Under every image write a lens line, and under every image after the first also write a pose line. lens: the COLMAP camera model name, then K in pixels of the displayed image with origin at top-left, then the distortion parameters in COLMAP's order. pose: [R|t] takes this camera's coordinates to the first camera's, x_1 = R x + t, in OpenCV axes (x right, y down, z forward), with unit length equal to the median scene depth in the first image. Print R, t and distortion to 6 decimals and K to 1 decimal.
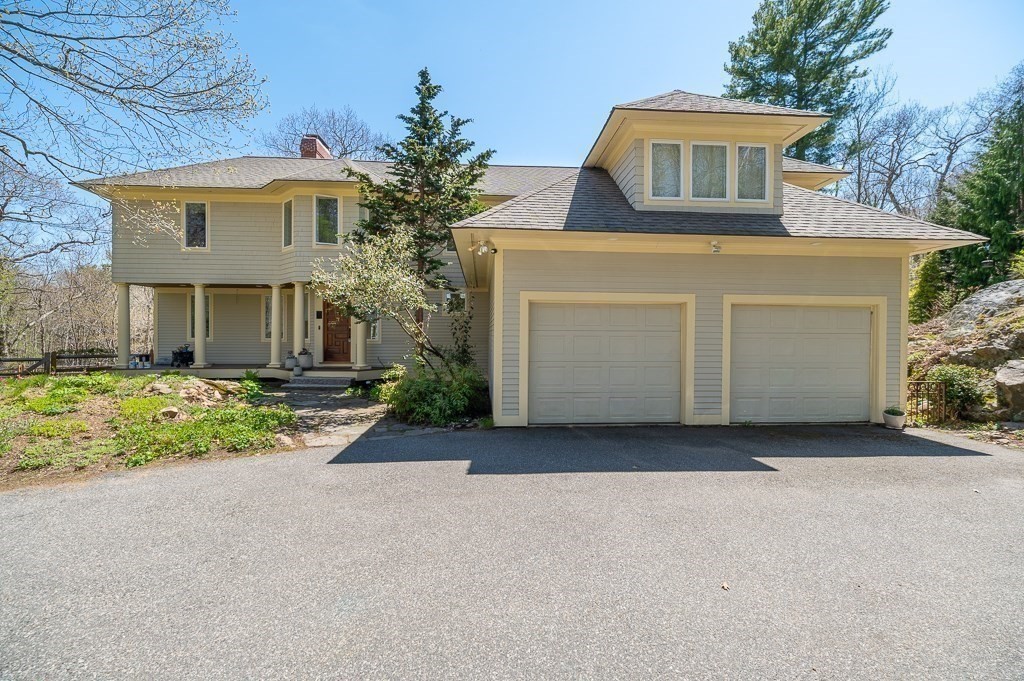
lens RADIAL K [[442.3, 0, 514.9], [0, 442.3, 341.0], [0, 0, 1]] dist [0.000159, -0.000800]
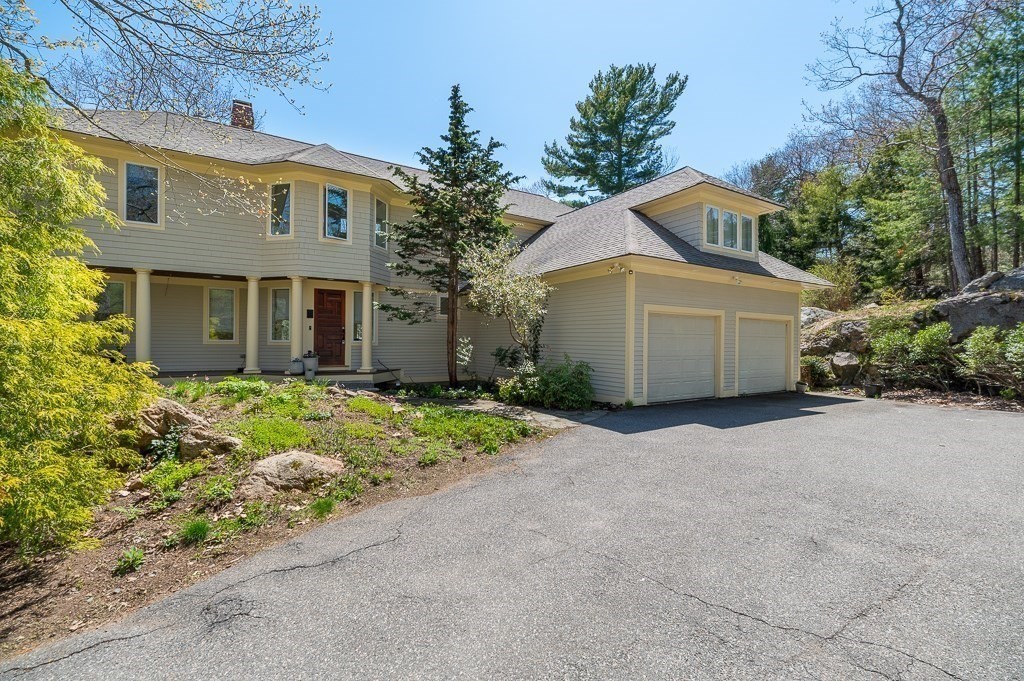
lens RADIAL K [[442.3, 0, 514.9], [0, 442.3, 341.0], [0, 0, 1]] dist [0.000159, -0.000800]
pose [[0.883173, 0.002913, 0.469039, -0.504784], [0.001681, 0.999955, -0.009375, 0.006020], [-0.469045, 0.009069, 0.883128, 0.003290]]
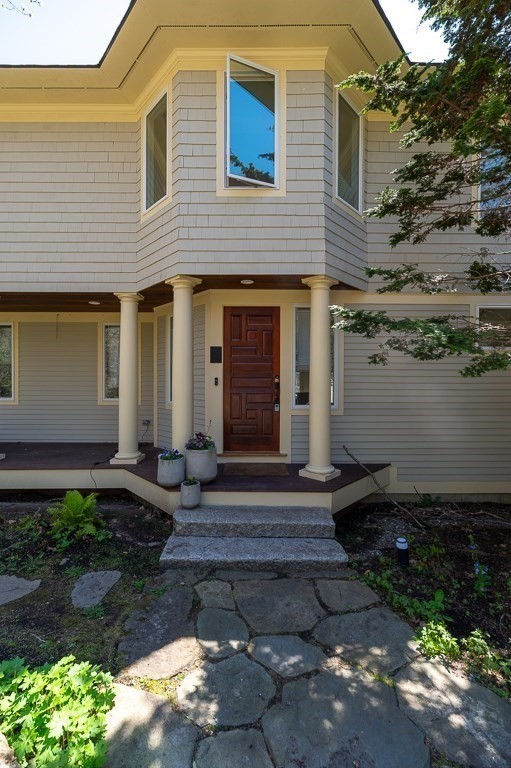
lens RADIAL K [[331.7, 0, 255.5], [0, 331.7, 384.0], [0, 0, 1]] dist [0.000159, -0.000800]
pose [[0.997925, -0.002366, -0.064337, -0.383005], [0.002572, 0.999992, 0.003125, -0.028935], [0.064329, -0.003284, 0.997923, 0.654594]]
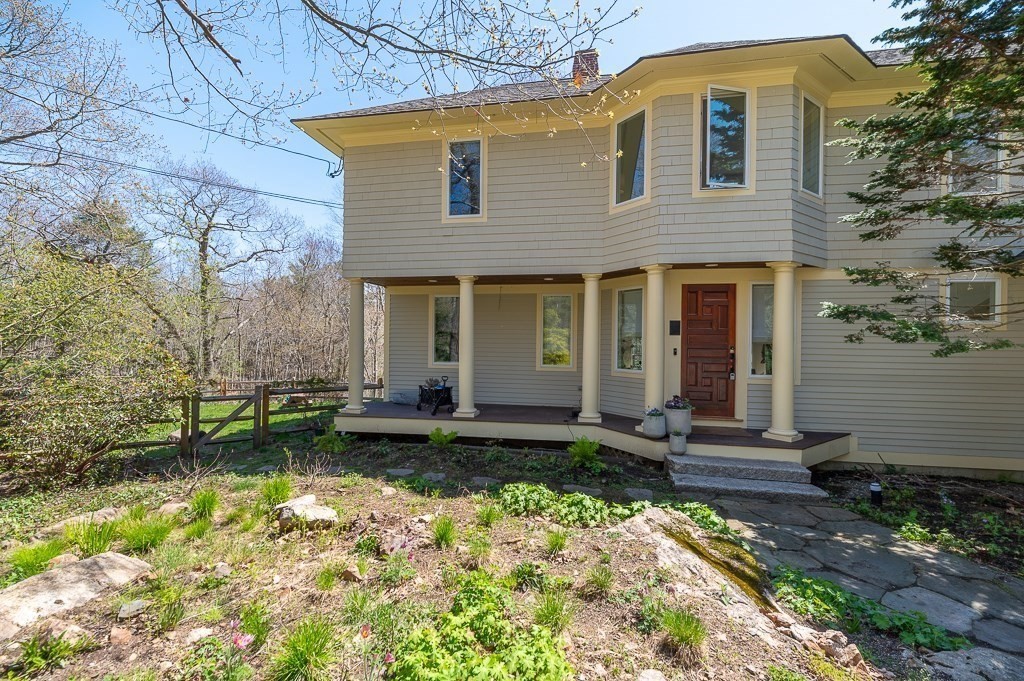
lens RADIAL K [[442.3, 0, 514.9], [0, 442.3, 341.0], [0, 0, 1]] dist [0.000159, -0.000800]
pose [[0.967623, 0.005862, -0.252333, -0.502969], [-0.008456, 0.999922, -0.009197, -0.037205], [0.252259, 0.011033, 0.967597, 0.440616]]
